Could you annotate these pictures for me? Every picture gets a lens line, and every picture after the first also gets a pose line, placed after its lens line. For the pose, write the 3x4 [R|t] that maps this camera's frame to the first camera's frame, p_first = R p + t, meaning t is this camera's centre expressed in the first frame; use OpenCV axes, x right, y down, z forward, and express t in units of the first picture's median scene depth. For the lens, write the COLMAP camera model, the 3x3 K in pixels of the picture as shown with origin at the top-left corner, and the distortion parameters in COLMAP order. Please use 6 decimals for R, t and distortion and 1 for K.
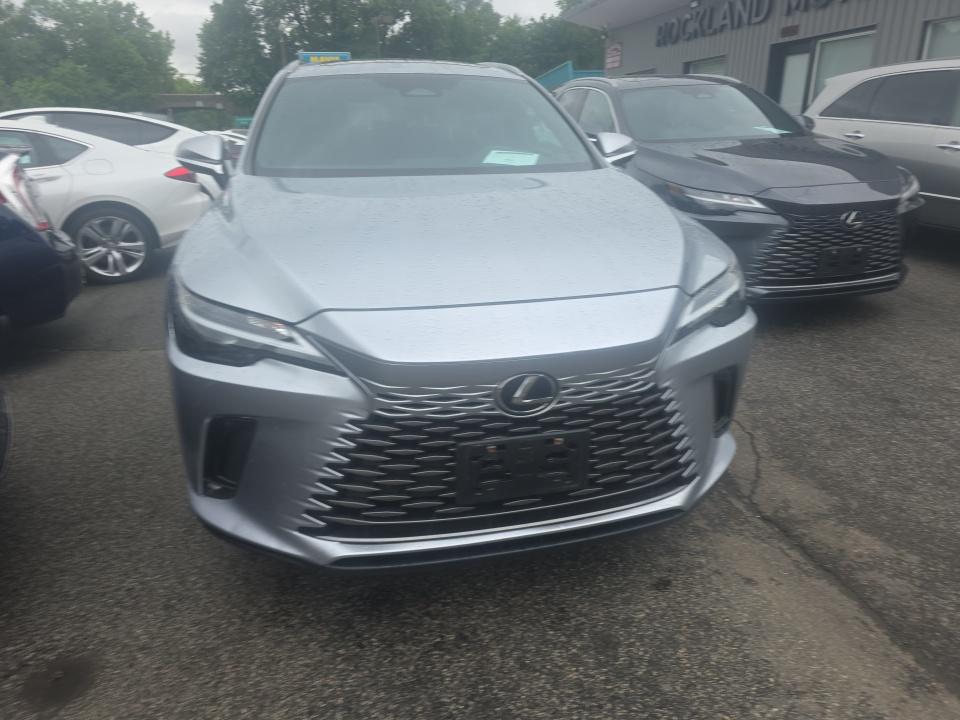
lens RADIAL K [[650.8, 0, 476.0], [0, 650.8, 361.5], [0, 0, 1]] dist [0.043534, -0.031650]
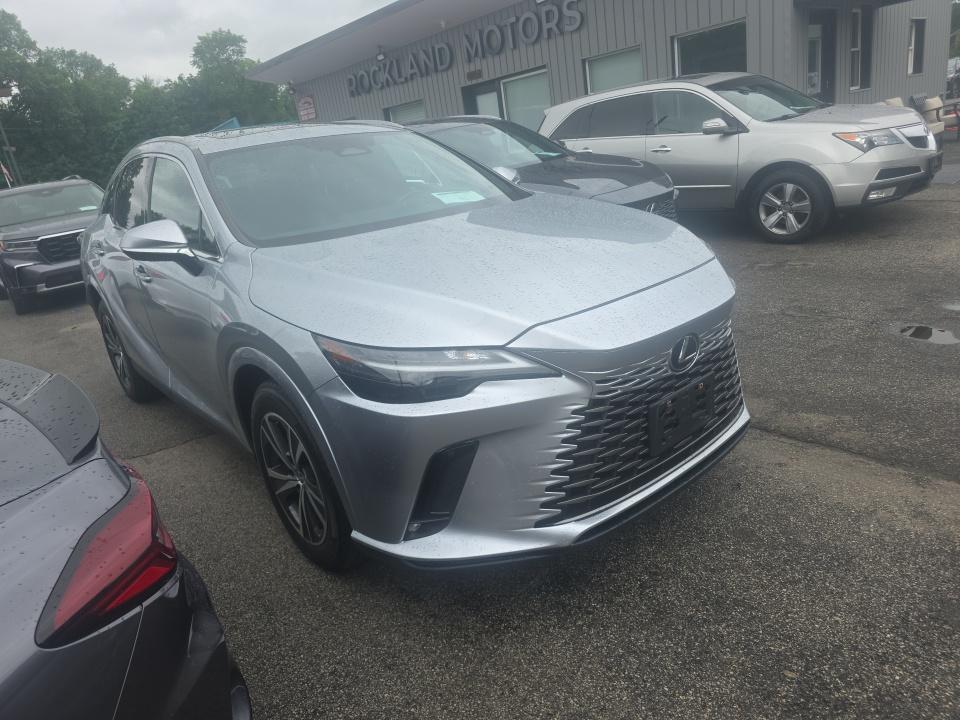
lens RADIAL K [[650.8, 0, 481.0], [0, 650.8, 353.9], [0, 0, 1]] dist [0.043534, -0.031650]
pose [[0.883852, -0.242646, 0.399911, -0.615154], [0.271778, 0.962213, -0.016839, -0.028033], [-0.380714, 0.123570, 0.916399, -0.024516]]
